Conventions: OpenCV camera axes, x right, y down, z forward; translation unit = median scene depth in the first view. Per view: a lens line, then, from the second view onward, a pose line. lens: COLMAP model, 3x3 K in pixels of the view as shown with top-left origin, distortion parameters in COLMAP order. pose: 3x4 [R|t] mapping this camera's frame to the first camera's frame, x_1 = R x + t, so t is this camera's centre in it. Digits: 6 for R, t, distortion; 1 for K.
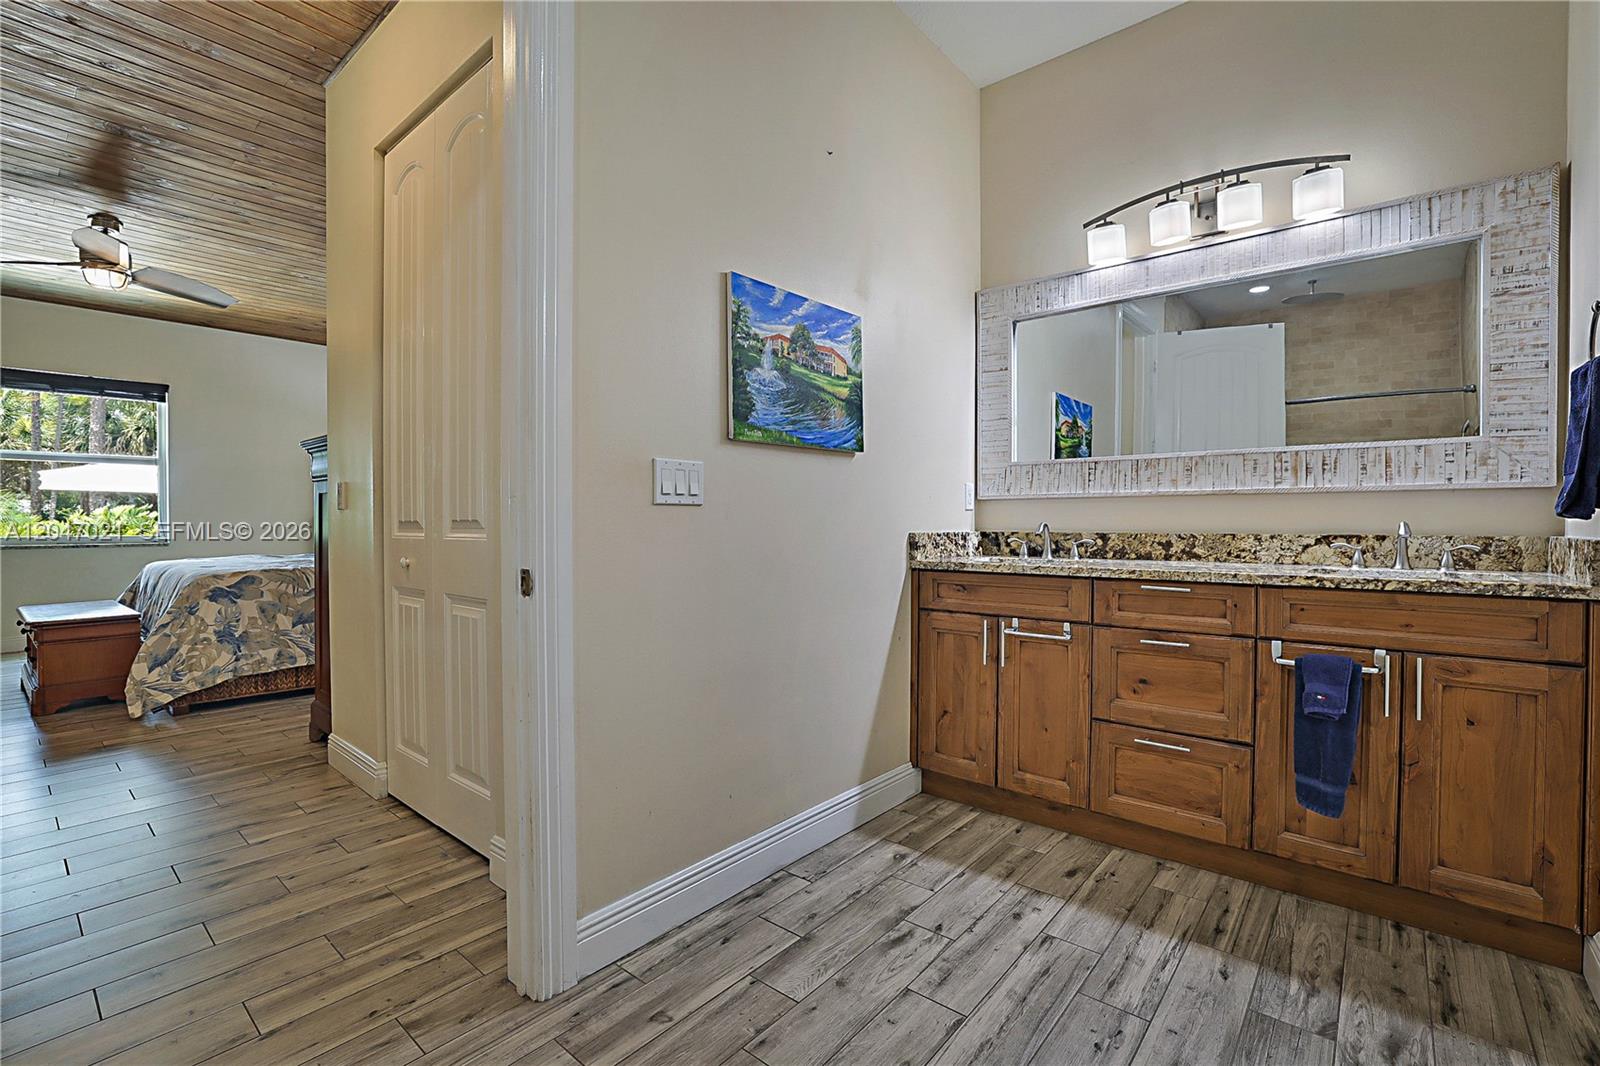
lens RADIAL K [[685.1, 0, 788.5], [0, 685.1, 532.5], [0, 0, 1]] dist [-0.037872, 0.011392]
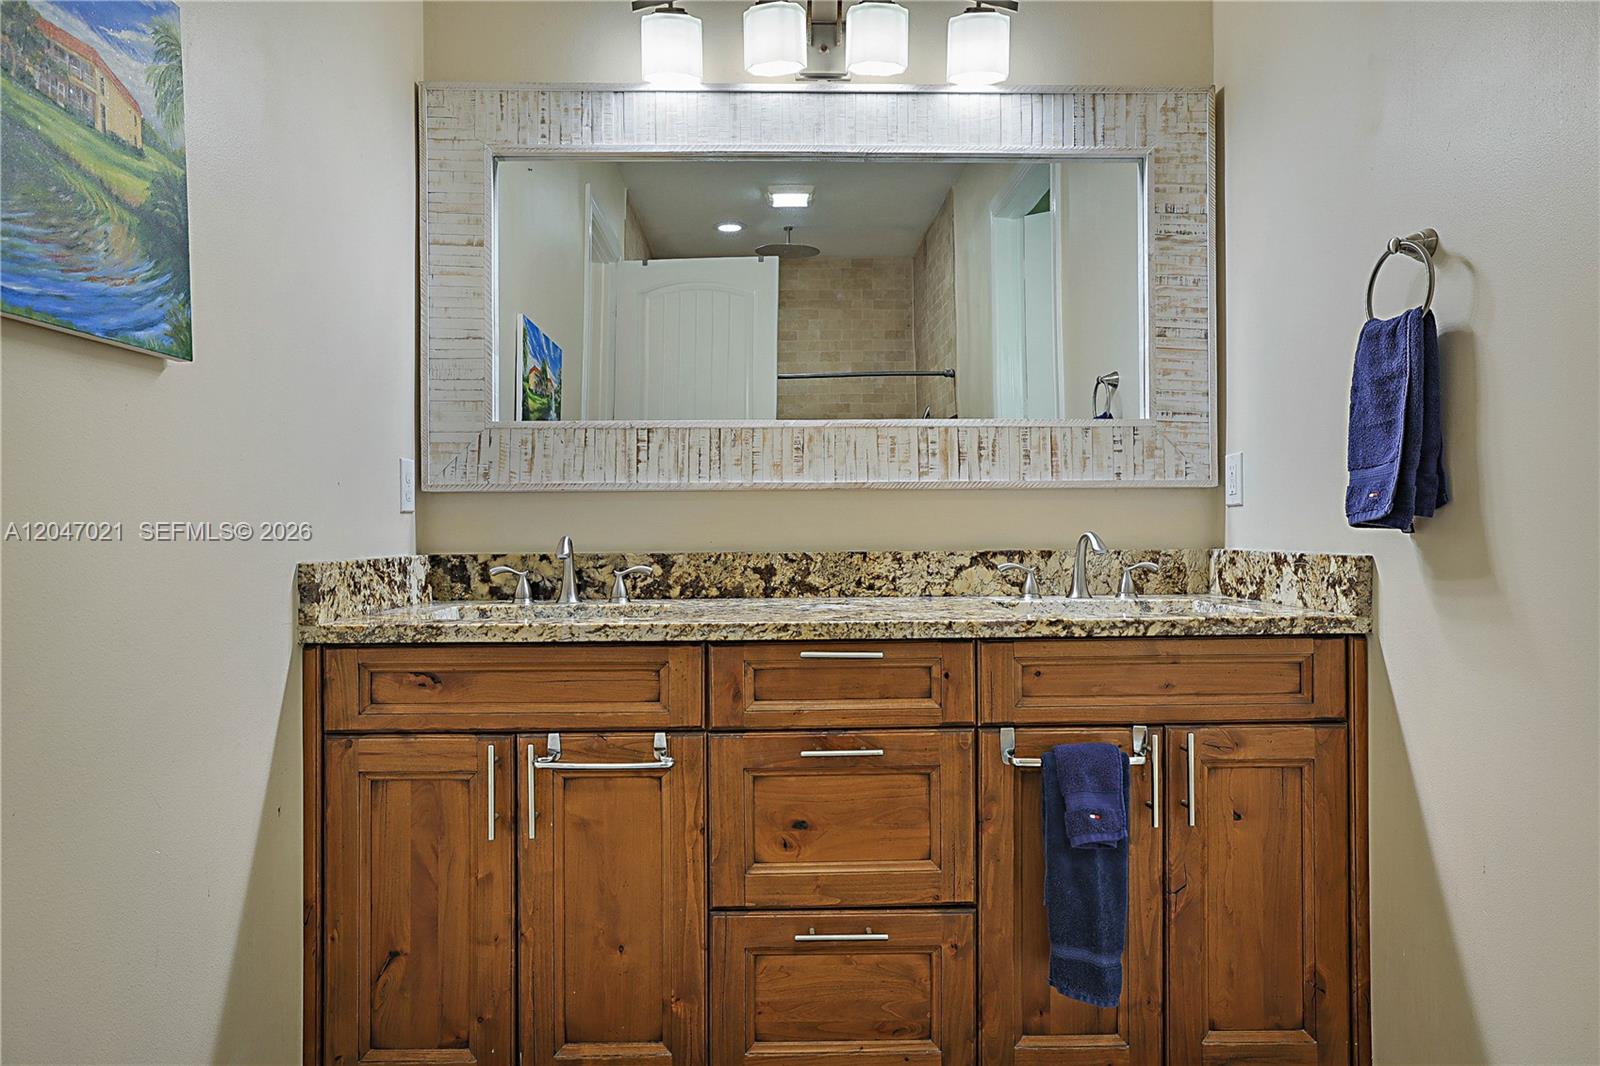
lens RADIAL K [[980.7, 0, 806.6], [0, 980.7, 529.3], [0, 0, 1]] dist [-0.007722, 0.016606]
pose [[0.734001, -0.006140, 0.679121, -0.013008], [0.016965, 0.999813, -0.009297, -0.012568], [-0.678937, 0.018345, 0.733967, 0.387944]]
